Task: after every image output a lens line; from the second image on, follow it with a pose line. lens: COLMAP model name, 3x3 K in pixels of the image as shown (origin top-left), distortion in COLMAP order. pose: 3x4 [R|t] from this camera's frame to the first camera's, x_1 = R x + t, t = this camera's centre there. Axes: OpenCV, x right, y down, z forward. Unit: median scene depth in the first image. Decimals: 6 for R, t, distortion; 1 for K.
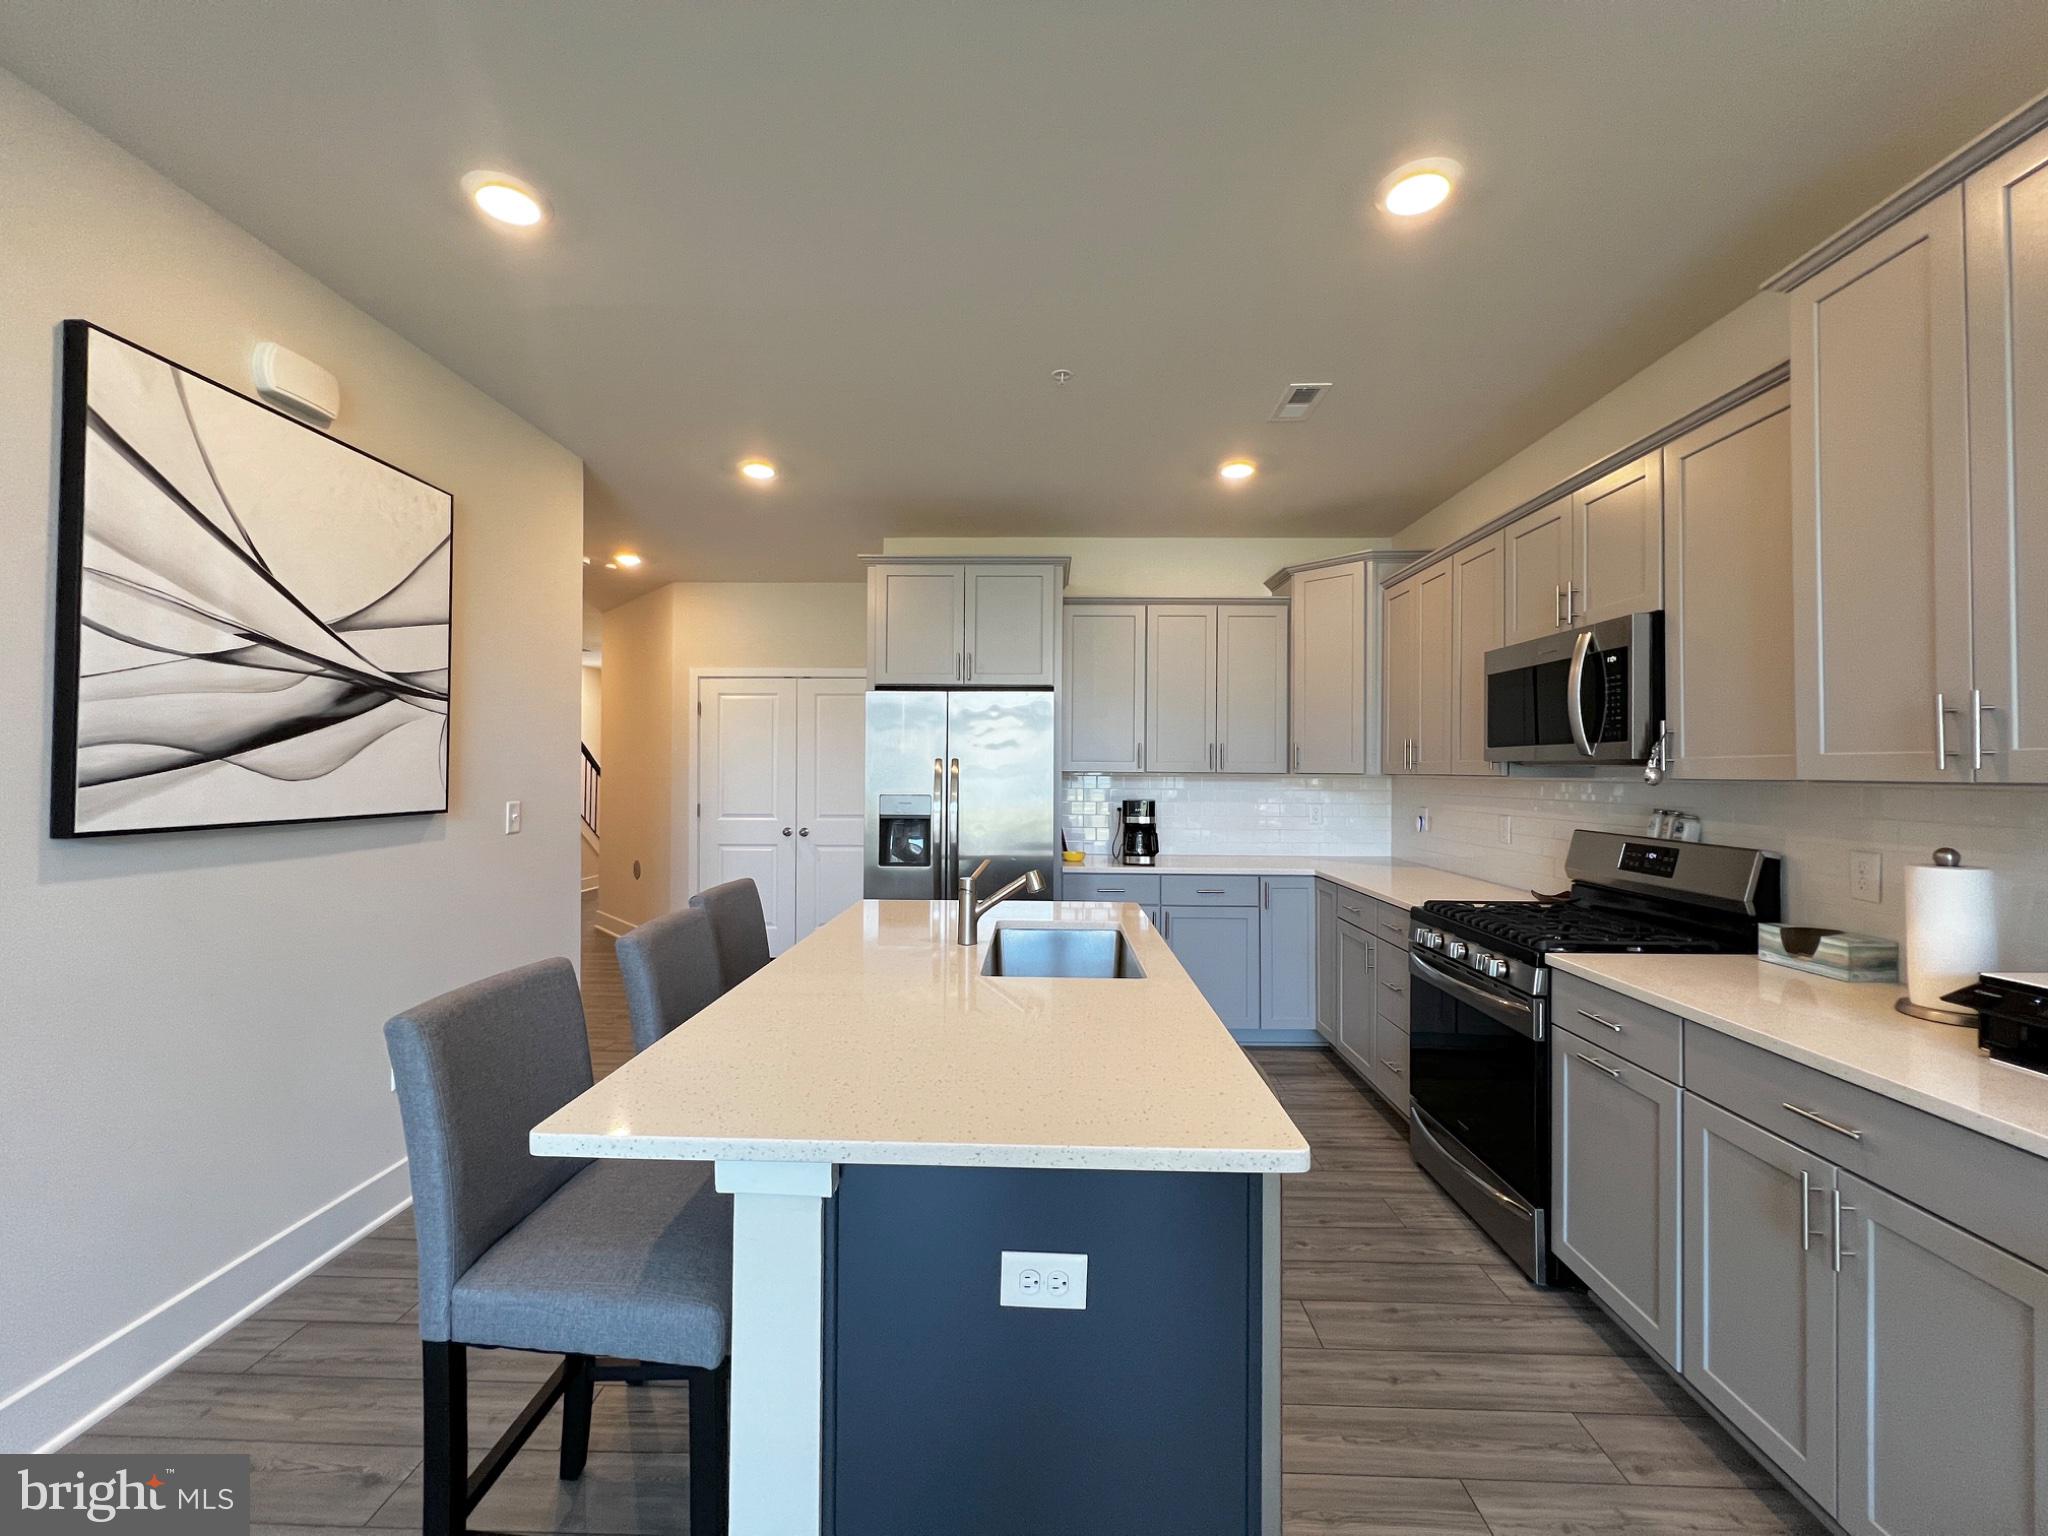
lens RADIAL K [[820.8, 0, 1011.6], [0, 820.8, 756.4], [0, 0, 1]] dist [-0.003627, 0.000861]
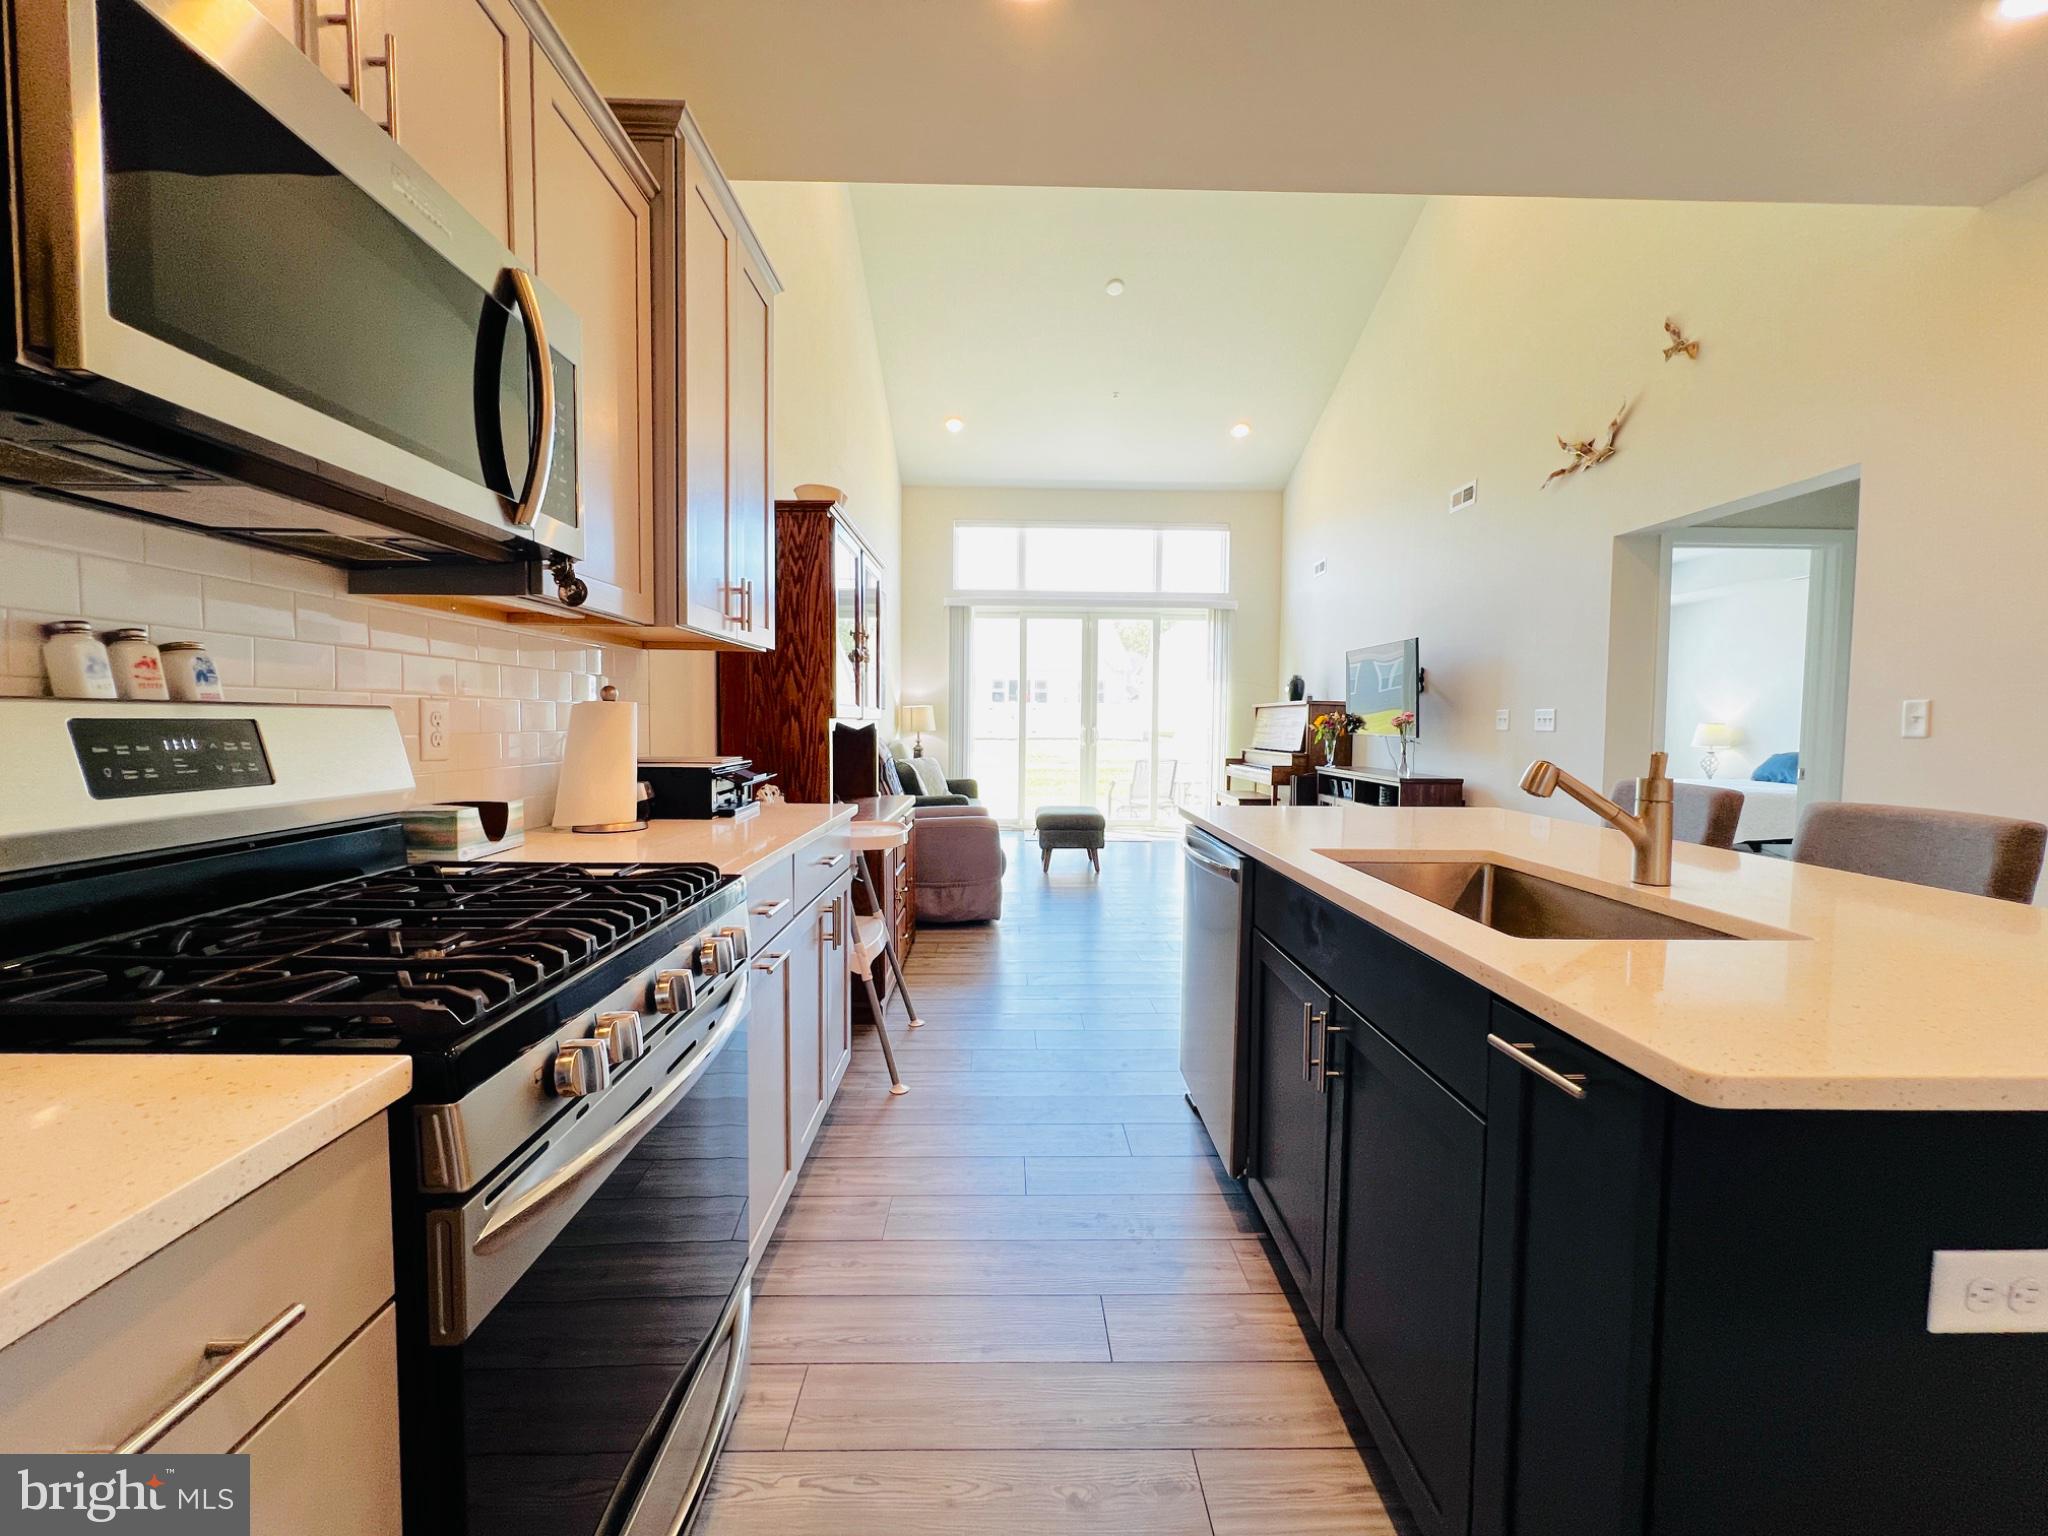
lens RADIAL K [[820.8, 0, 1017.8], [0, 820.8, 759.5], [0, 0, 1]] dist [-0.003627, 0.000861]
pose [[-0.998521, -0.013818, -0.052590, 0.395290], [-0.015569, 0.999333, 0.033046, 0.107075], [0.052098, 0.033816, -0.998069, 1.380016]]
